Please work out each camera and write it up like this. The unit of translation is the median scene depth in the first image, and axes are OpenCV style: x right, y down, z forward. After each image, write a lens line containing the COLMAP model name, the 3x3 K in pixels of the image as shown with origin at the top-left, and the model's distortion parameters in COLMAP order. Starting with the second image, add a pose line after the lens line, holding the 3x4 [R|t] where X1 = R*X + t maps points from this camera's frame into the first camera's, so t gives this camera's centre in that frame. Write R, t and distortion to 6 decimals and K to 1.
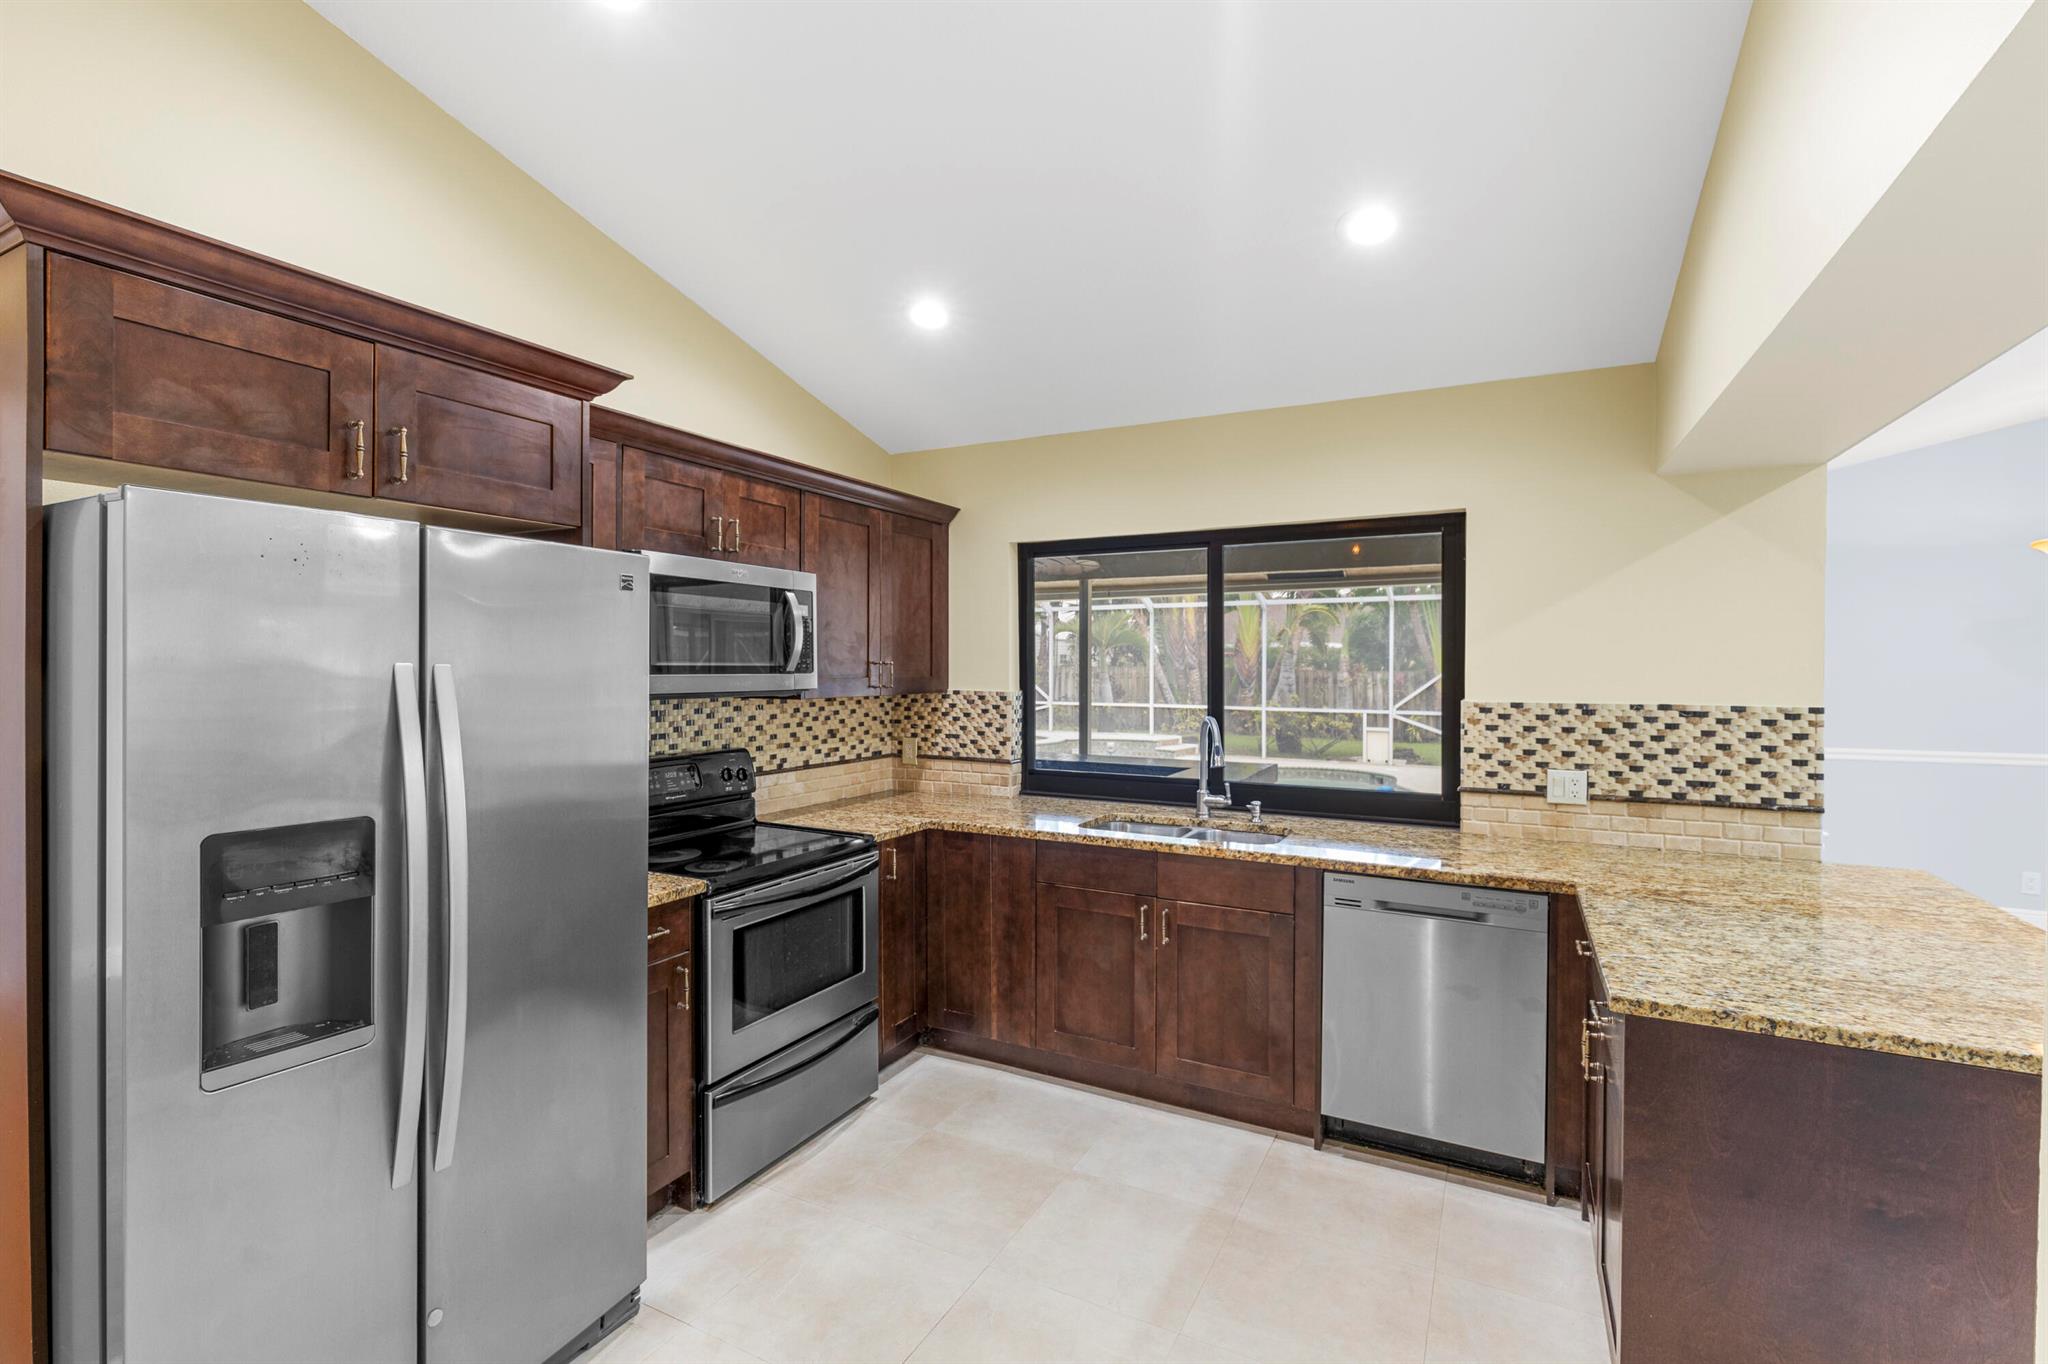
lens RADIAL K [[930.1, 0, 1017.0], [0, 930.1, 671.9], [0, 0, 1]] dist [-0.000625, -0.000139]
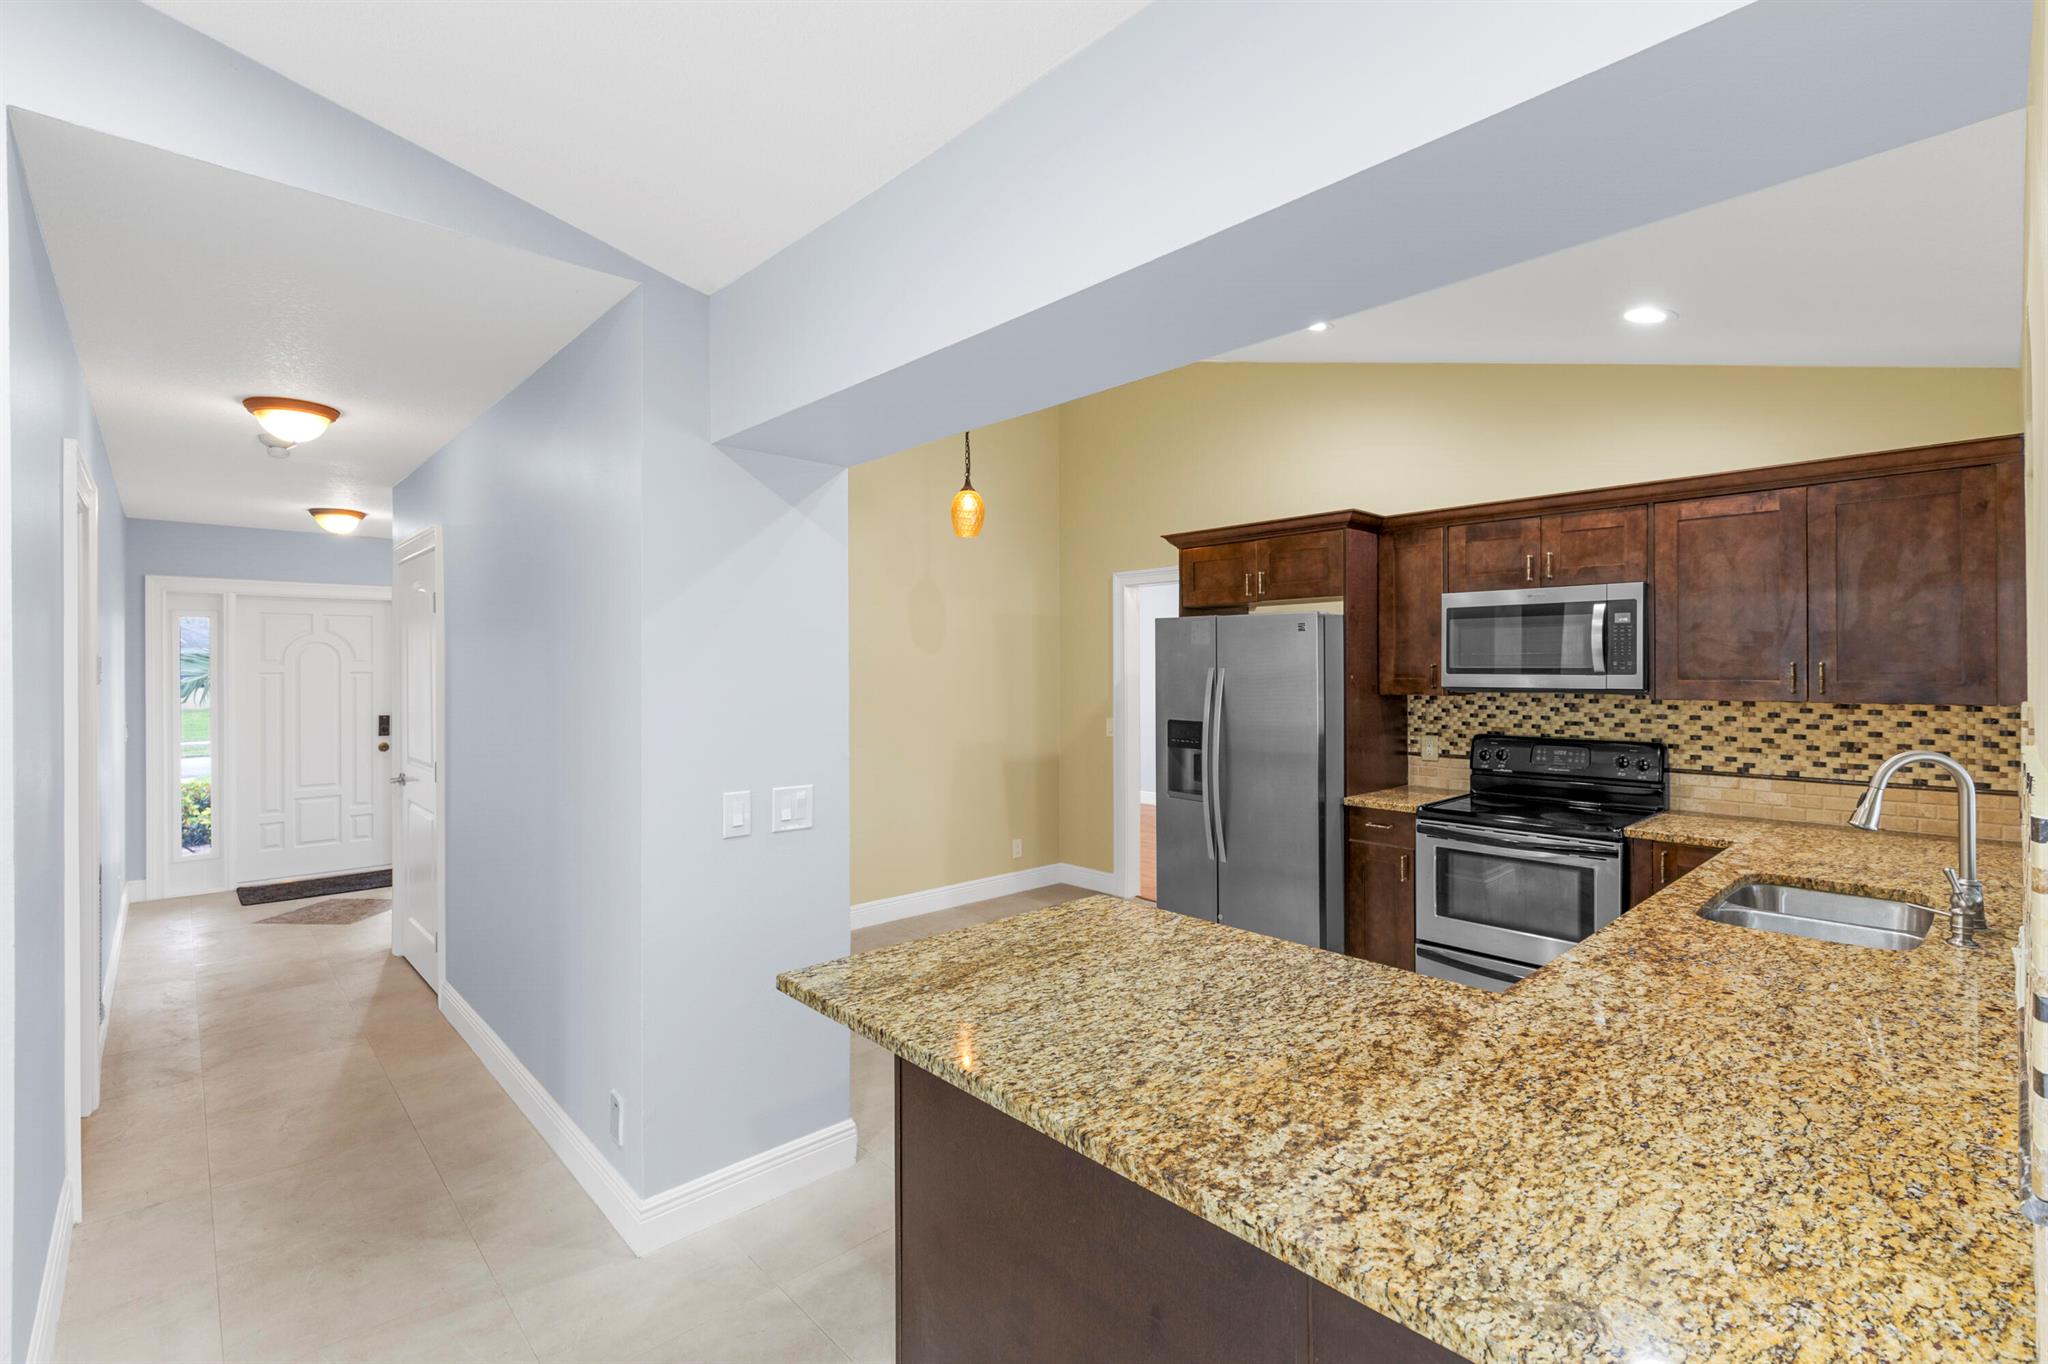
lens RADIAL K [[930.1, 0, 1017.0], [0, 930.1, 671.9], [0, 0, 1]] dist [-0.000625, -0.000139]
pose [[-0.351037, 0.002537, -0.936358, 1.000437], [-0.004573, 0.999980, 0.004424, -0.003098], [0.936350, 0.005835, -0.351019, 0.677657]]
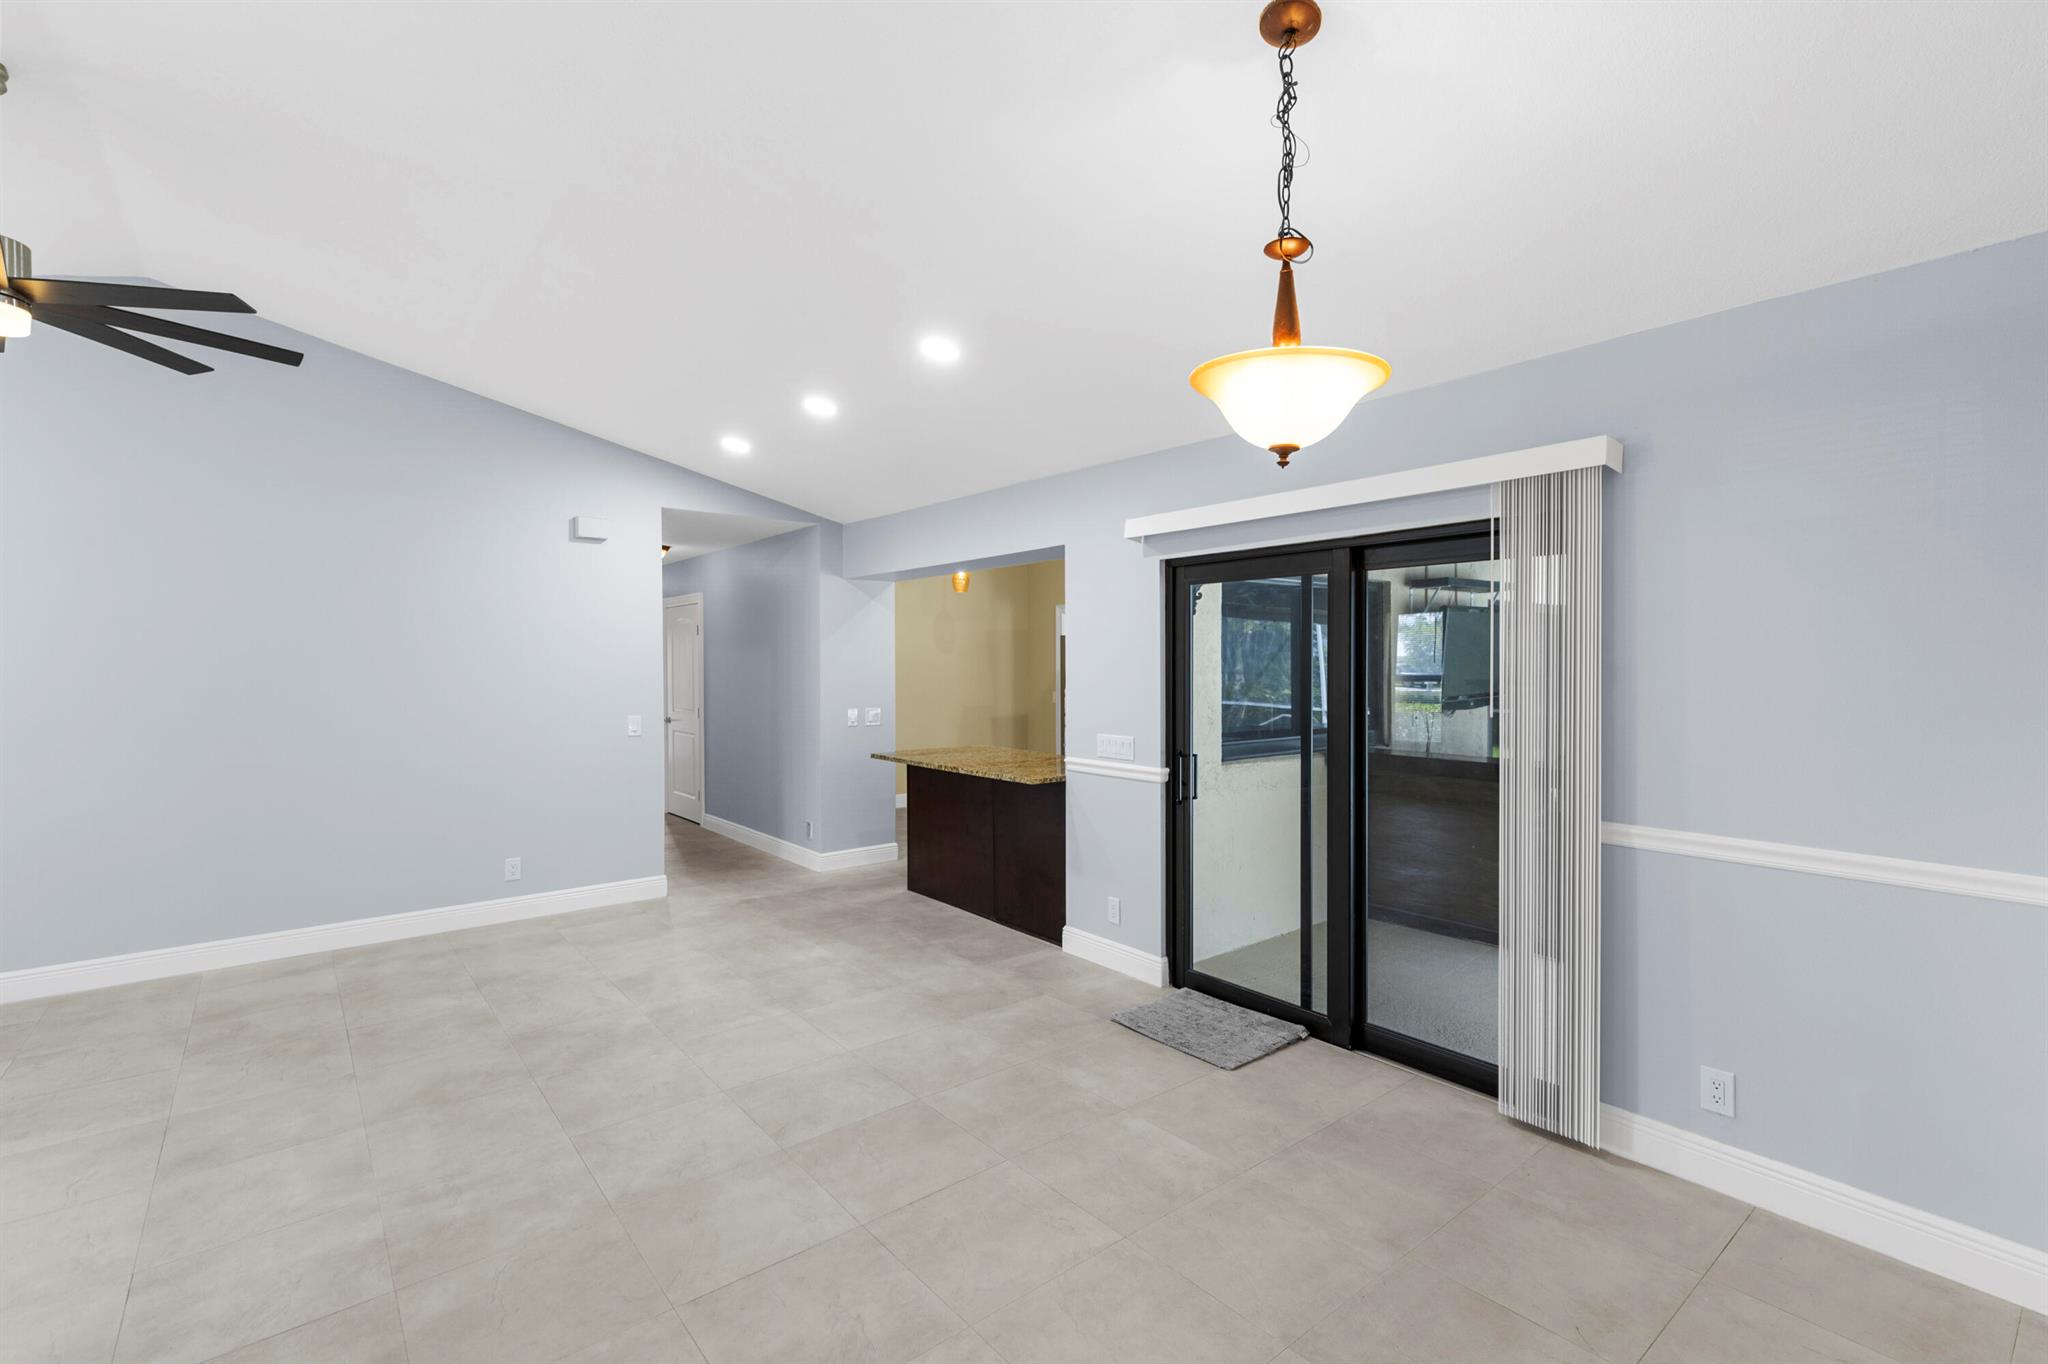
lens RADIAL K [[922.2, 0, 1024.0], [0, 922.2, 682.0], [0, 0, 1]] dist [0.000801, 0.000390]
pose [[-0.392136, 0.011569, -0.919835, 2.306064], [-0.003560, 0.999894, 0.014093, 0.014181], [0.919901, 0.008801, -0.392053, 1.468065]]
